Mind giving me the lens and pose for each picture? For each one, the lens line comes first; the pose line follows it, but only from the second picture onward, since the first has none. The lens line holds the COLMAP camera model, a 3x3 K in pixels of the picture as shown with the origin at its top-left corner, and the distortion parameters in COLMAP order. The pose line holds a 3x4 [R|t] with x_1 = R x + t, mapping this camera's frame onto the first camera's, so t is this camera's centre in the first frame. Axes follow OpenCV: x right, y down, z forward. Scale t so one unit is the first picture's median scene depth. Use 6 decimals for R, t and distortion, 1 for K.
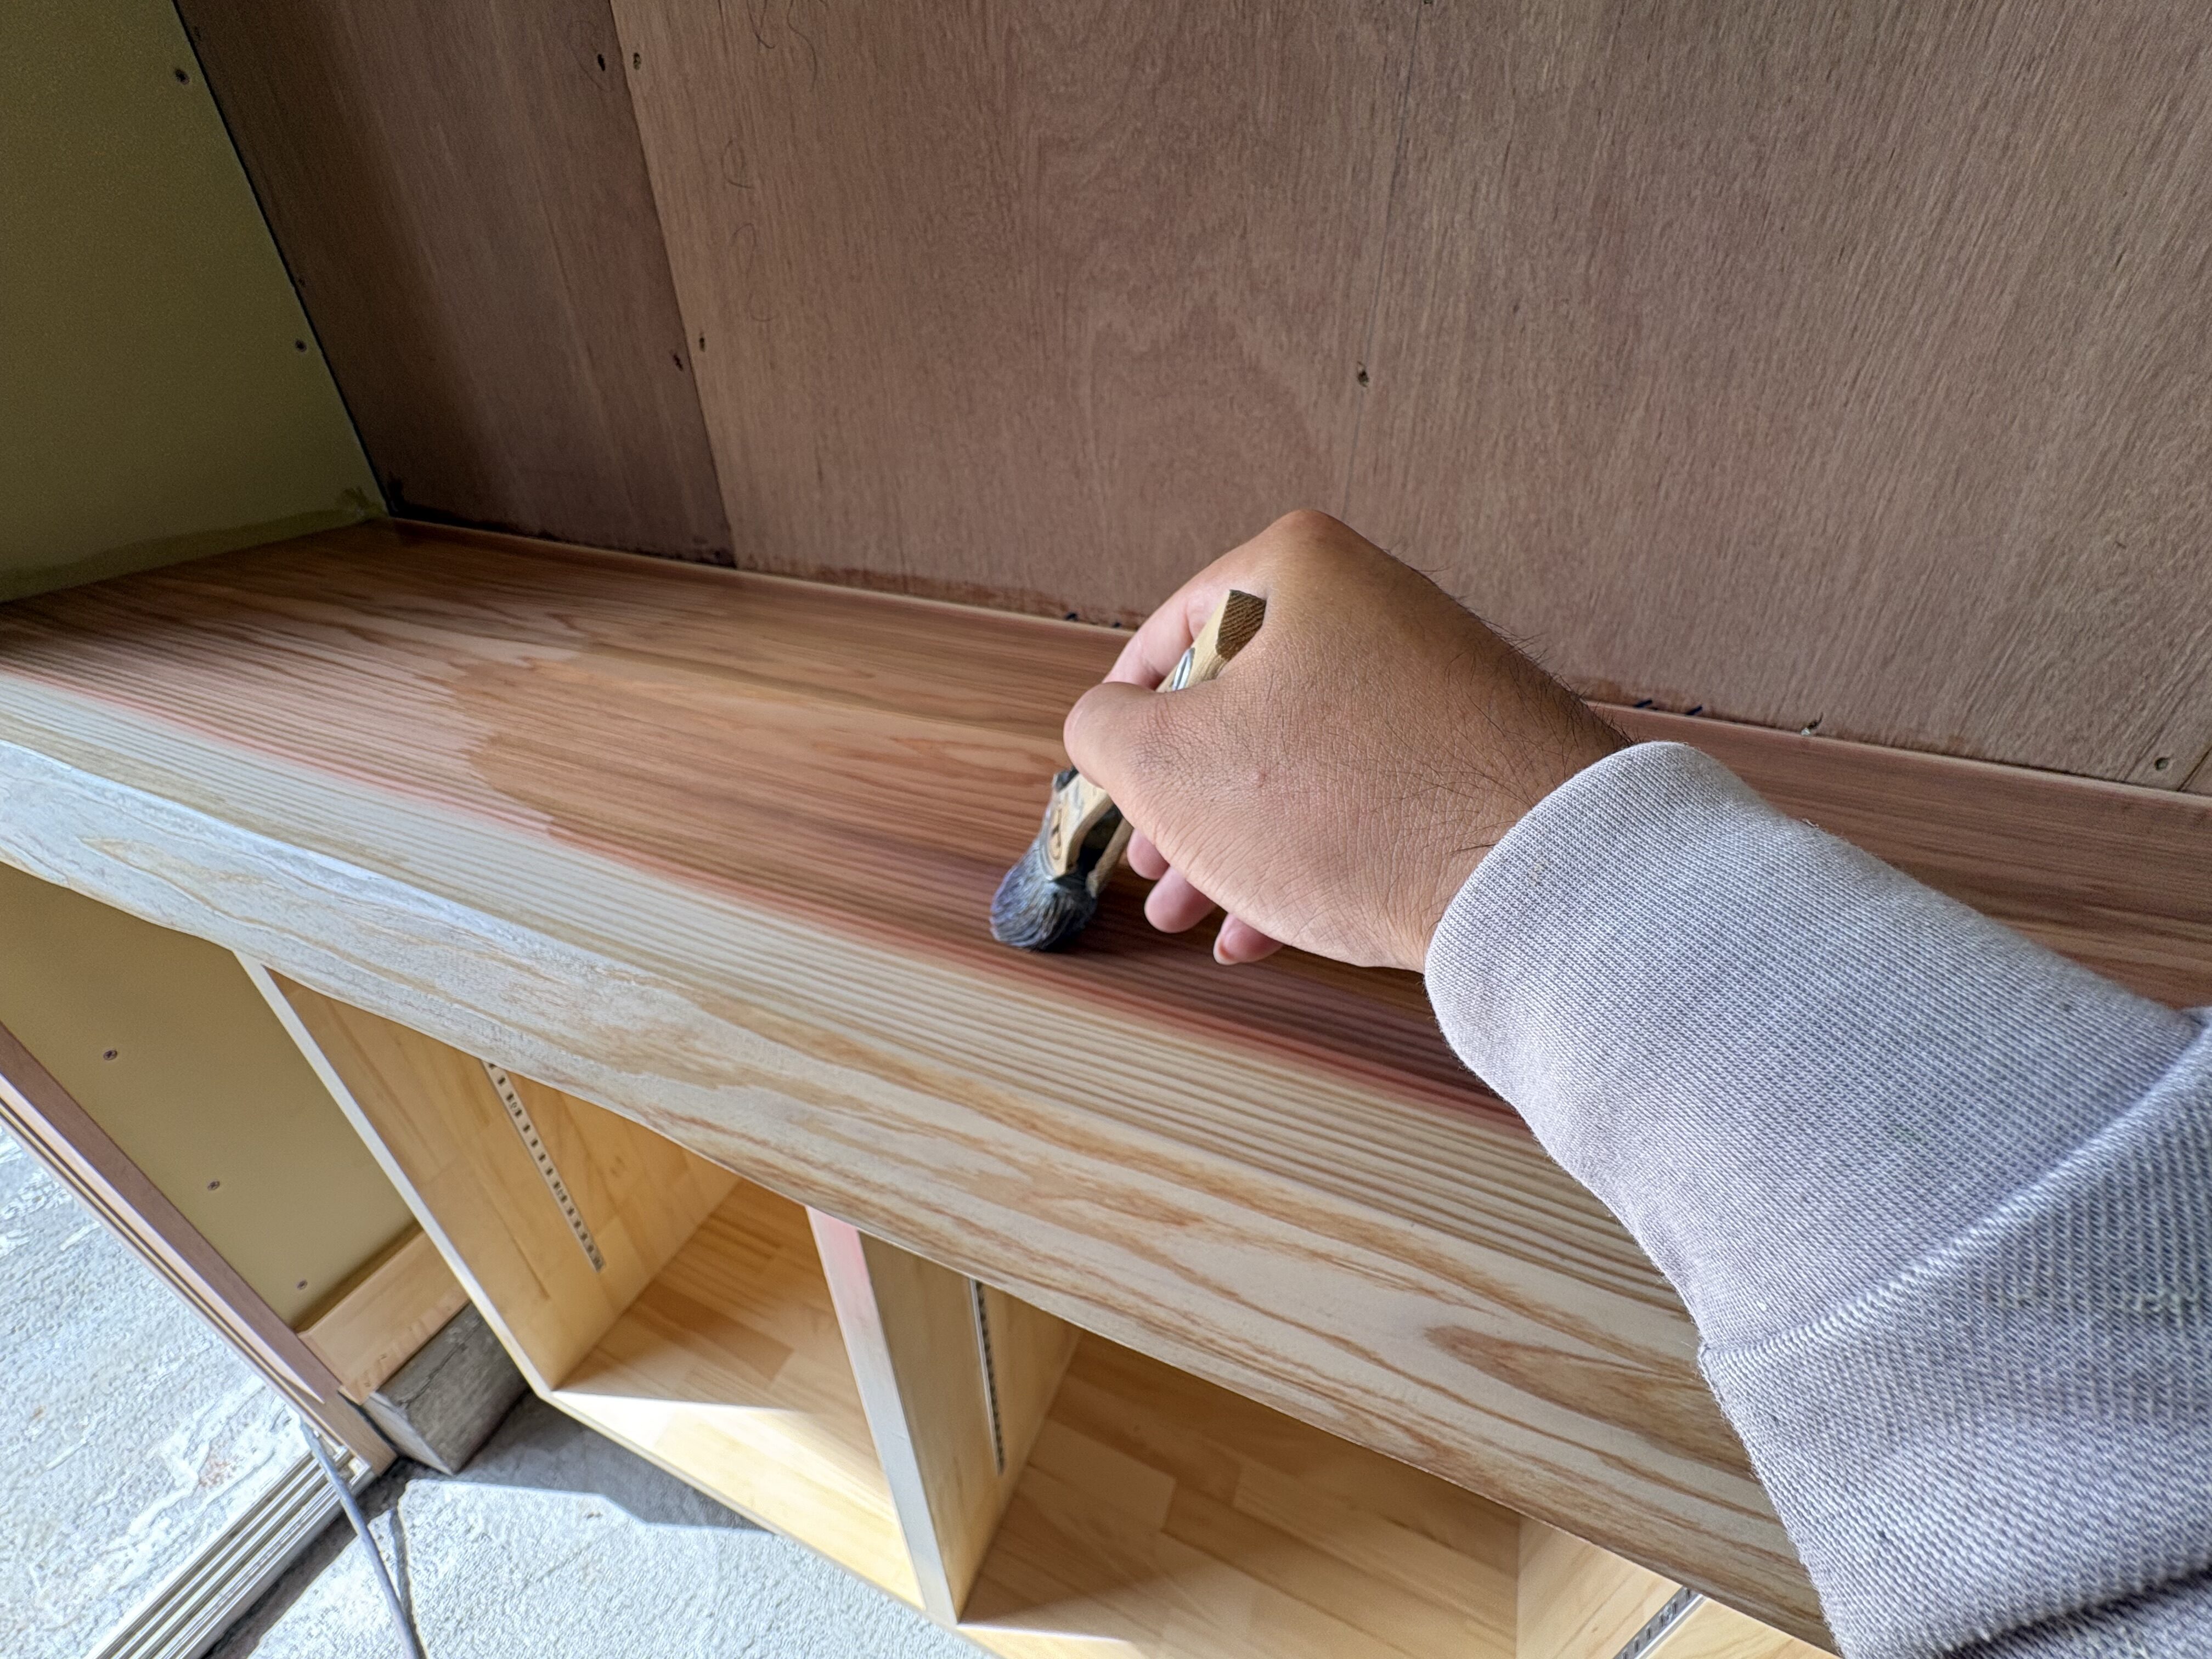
lens RADIAL K [[888.0, 0, 1106.5], [0, 888.0, 835.4], [0, 0, 1]] dist [0.002254, -0.000693]
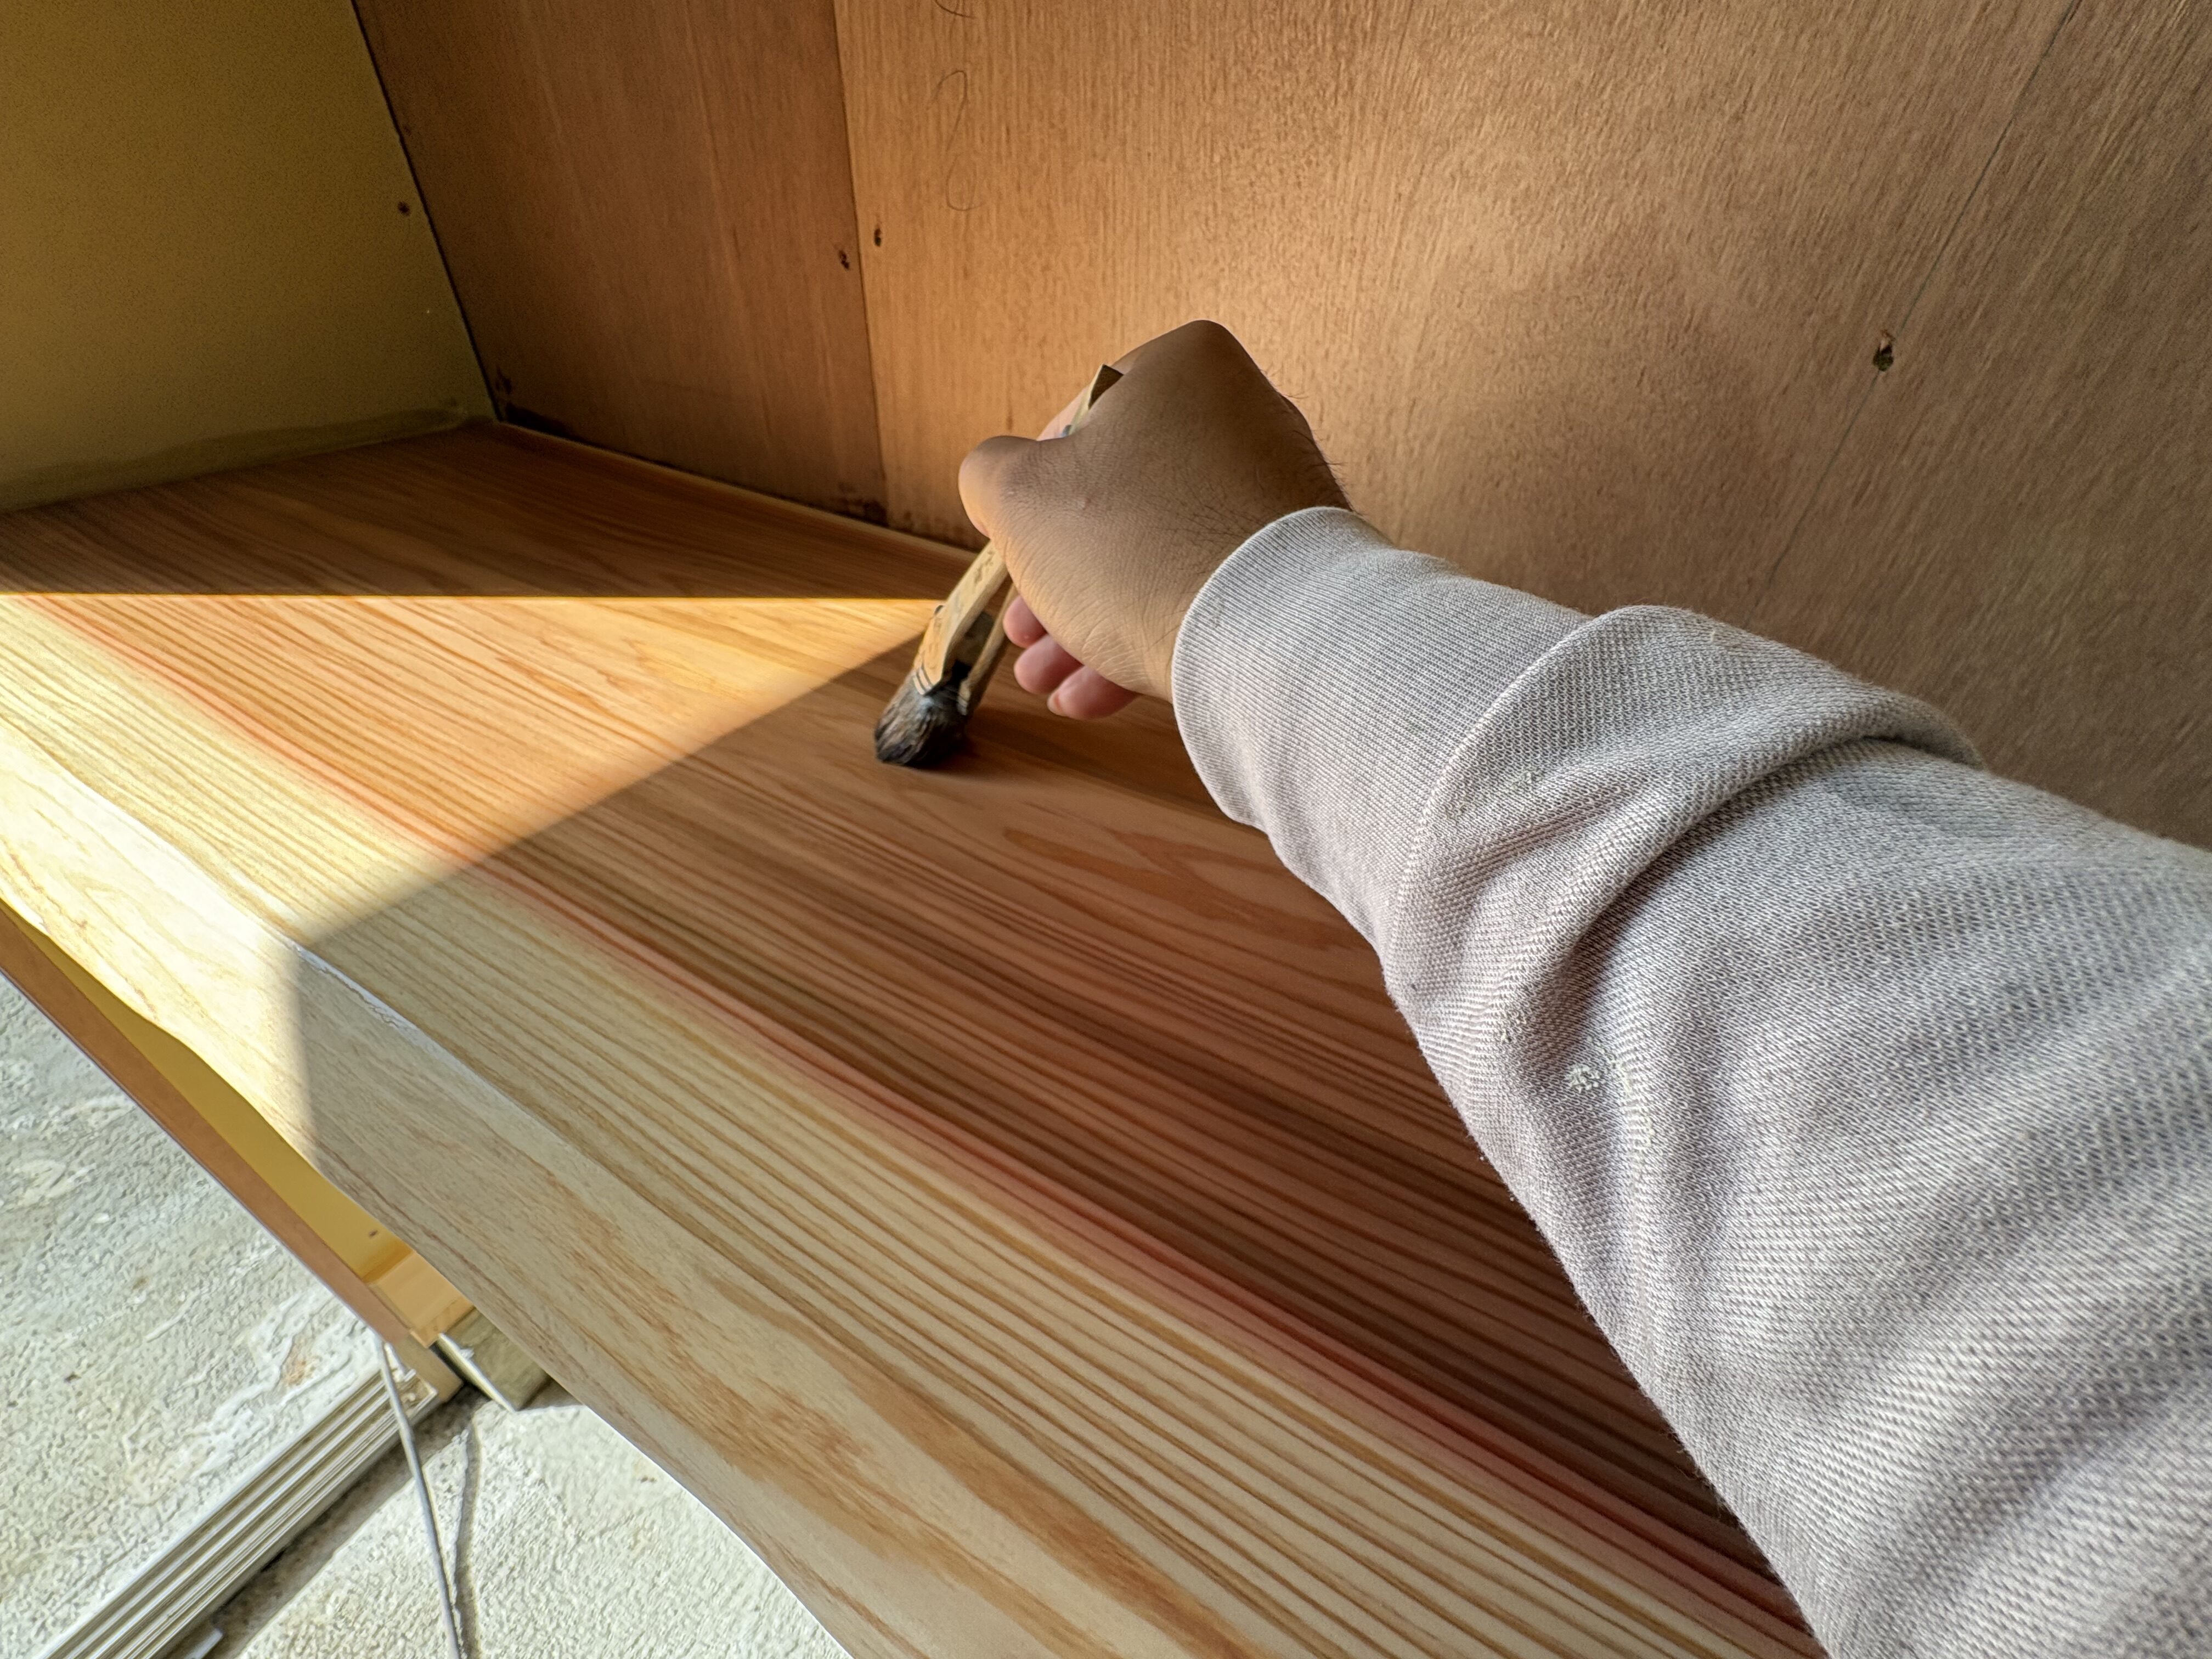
lens RADIAL K [[888.0, 0, 1106.5], [0, 888.0, 835.4], [0, 0, 1]] dist [0.002254, -0.000693]
pose [[0.990637, 0.112239, -0.077716, -0.139173], [-0.105915, 0.991053, 0.081217, -0.121998], [0.086136, -0.072226, 0.993662, 0.212537]]
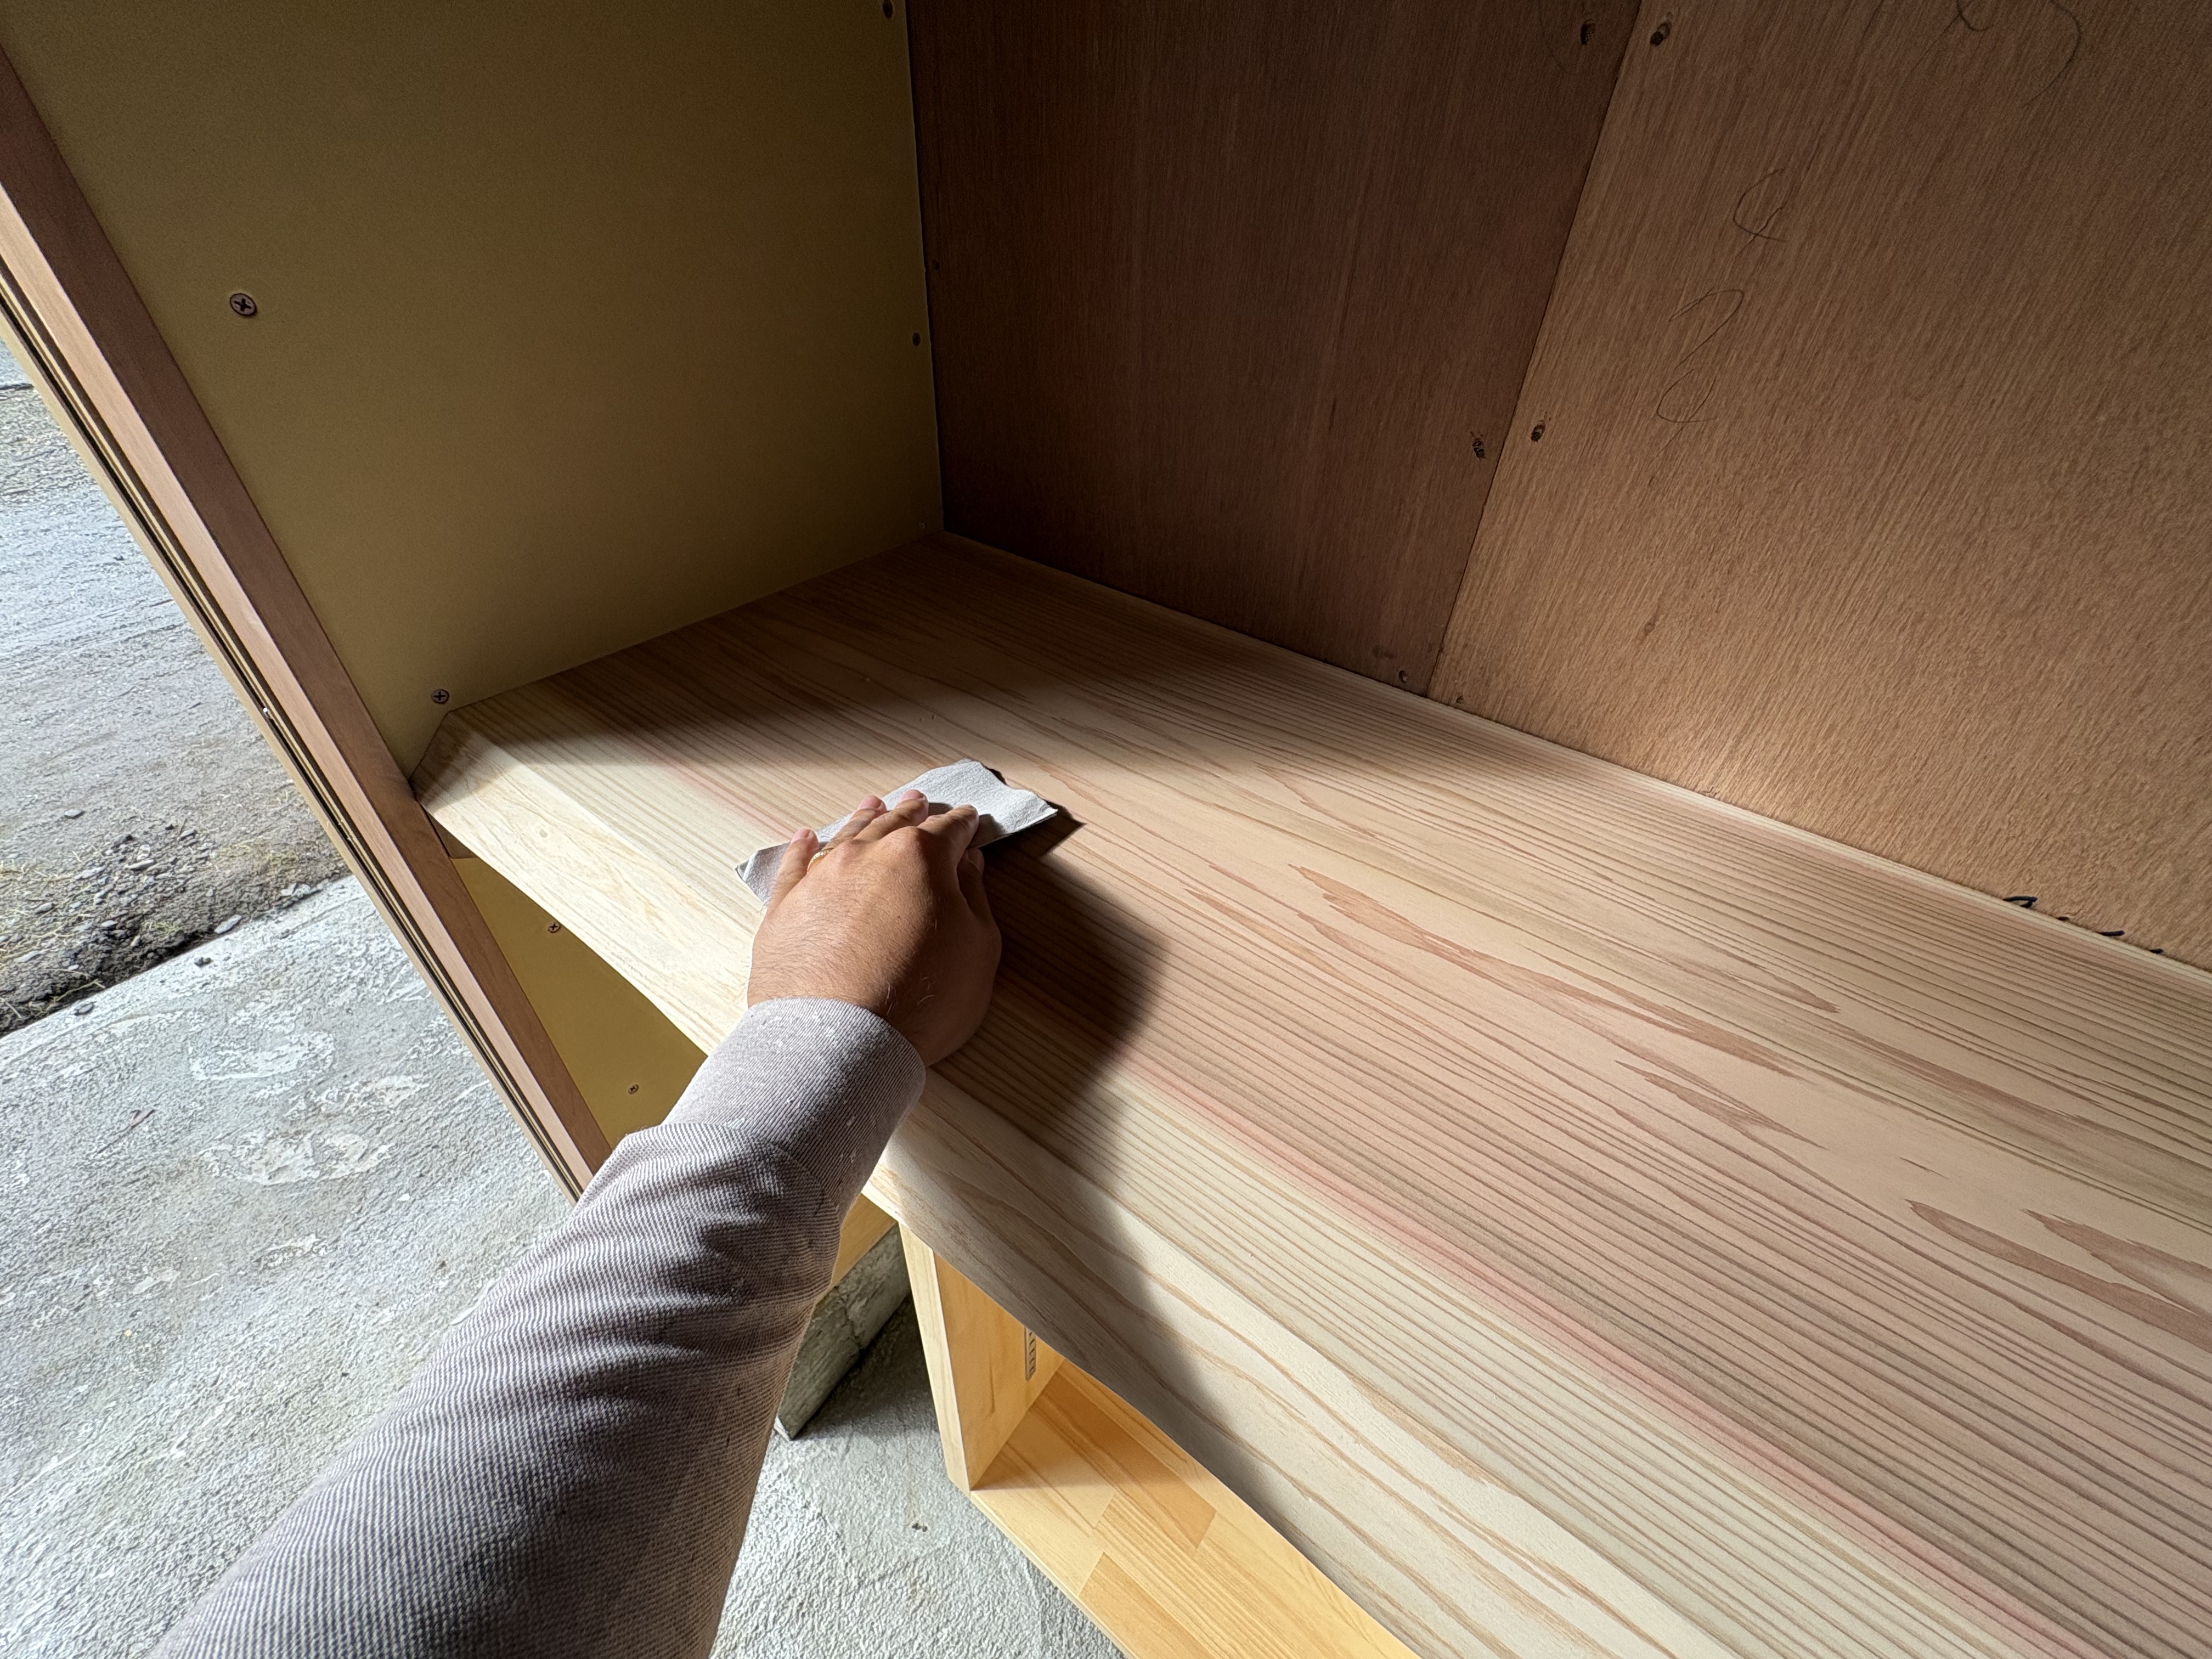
lens RADIAL K [[878.2, 0, 1103.8], [0, 878.2, 826.6], [0, 0, 1]] dist [-0.000500, -0.000357]
pose [[0.970858, 0.178340, -0.160090, -0.619709], [-0.163644, 0.981354, 0.100821, -0.250137], [0.175086, -0.071685, 0.981940, 0.210746]]
